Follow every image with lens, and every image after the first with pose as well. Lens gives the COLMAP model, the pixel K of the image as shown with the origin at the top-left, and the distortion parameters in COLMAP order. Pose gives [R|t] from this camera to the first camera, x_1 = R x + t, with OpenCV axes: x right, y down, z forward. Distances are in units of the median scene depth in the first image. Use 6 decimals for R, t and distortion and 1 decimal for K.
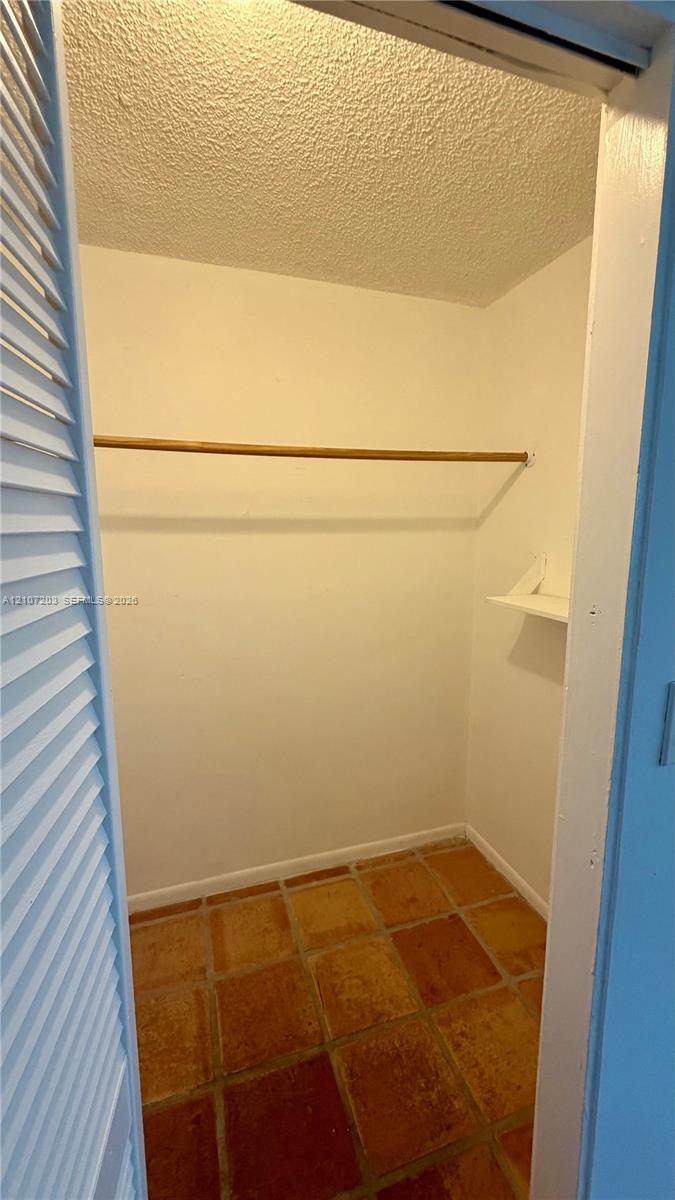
lens RADIAL K [[479.8, 0, 338.8], [0, 479.8, 595.5], [0, 0, 1]] dist [-0.002176, 0.000039]
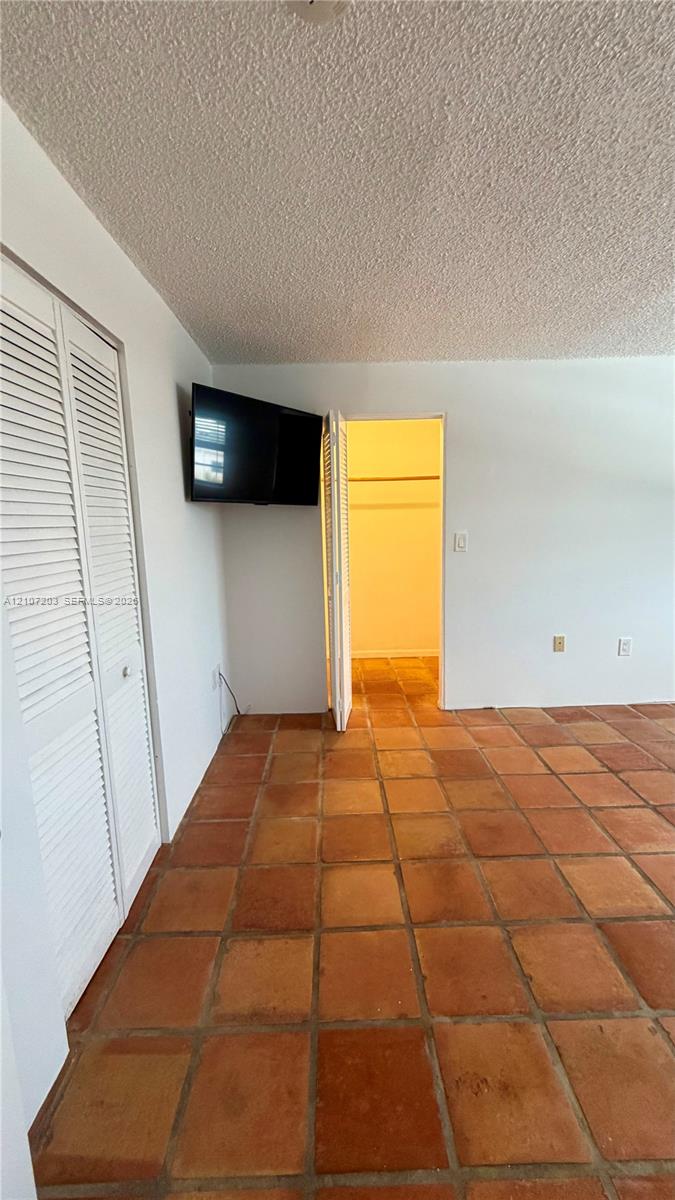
lens RADIAL K [[479.8, 0, 338.8], [0, 479.8, 595.5], [0, 0, 1]] dist [-0.002176, 0.000039]
pose [[0.956146, 0.024505, -0.291864, 0.464019], [-0.018338, 0.999547, 0.023847, 0.314743], [0.292316, -0.017449, 0.956163, -1.903539]]
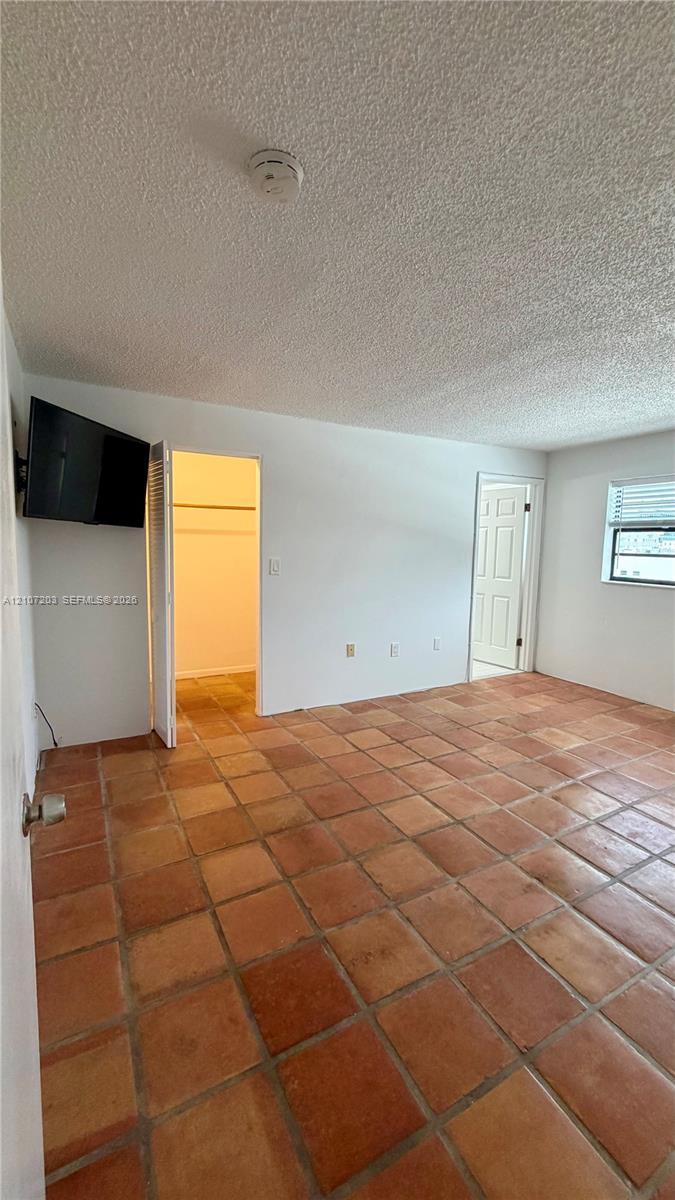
lens RADIAL K [[479.8, 0, 338.8], [0, 479.8, 595.5], [0, 0, 1]] dist [-0.002176, 0.000039]
pose [[0.981865, 0.001674, 0.189573, 0.192786], [0.004818, 0.999418, -0.033781, 0.353952], [-0.189519, 0.034081, 0.981285, -2.192103]]
